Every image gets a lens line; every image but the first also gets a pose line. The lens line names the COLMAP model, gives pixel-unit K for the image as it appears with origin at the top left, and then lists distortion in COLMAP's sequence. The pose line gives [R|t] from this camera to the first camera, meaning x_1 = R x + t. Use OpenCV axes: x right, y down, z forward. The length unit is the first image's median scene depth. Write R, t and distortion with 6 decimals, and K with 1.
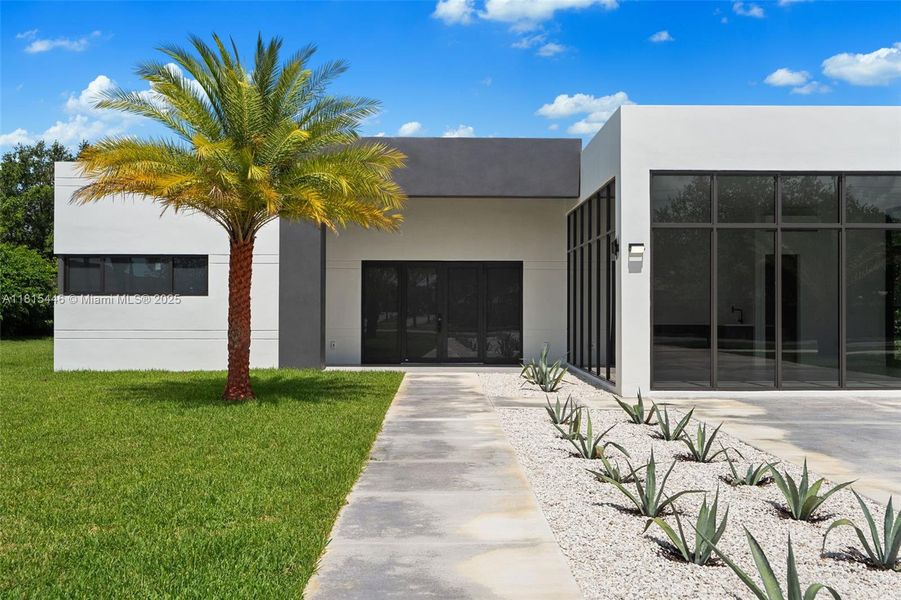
lens RADIAL K [[934.1, 0, 444.8], [0, 934.1, 294.5], [0, 0, 1]] dist [0.004138, 0.000000]
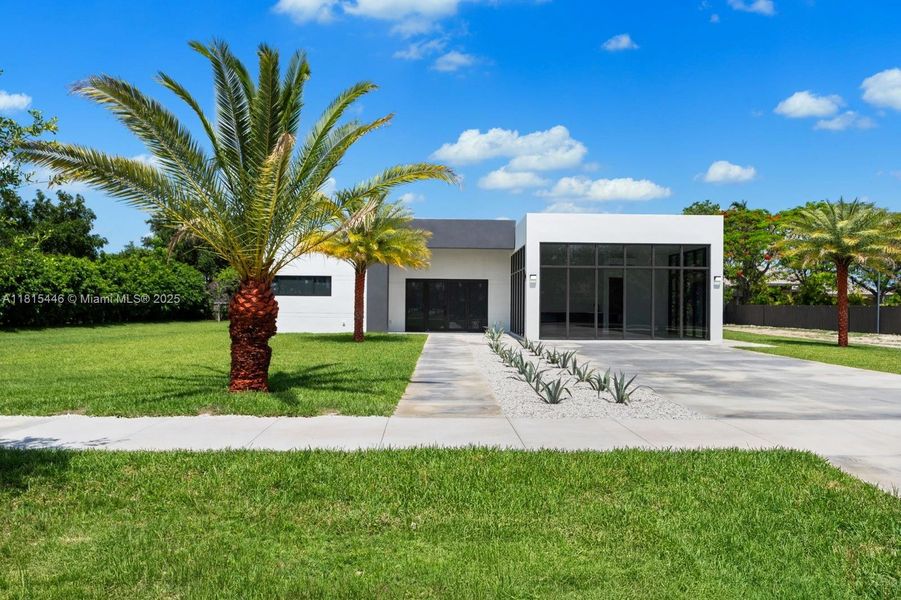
lens RADIAL K [[934.1, 0, 455.0], [0, 934.1, 296.6], [0, 0, 1]] dist [0.004138, 0.000000]
pose [[0.999959, 0.007855, 0.004462, 0.005351], [-0.007857, 0.999969, 0.000497, -0.001139], [-0.004458, -0.000532, 0.999990, -1.169482]]
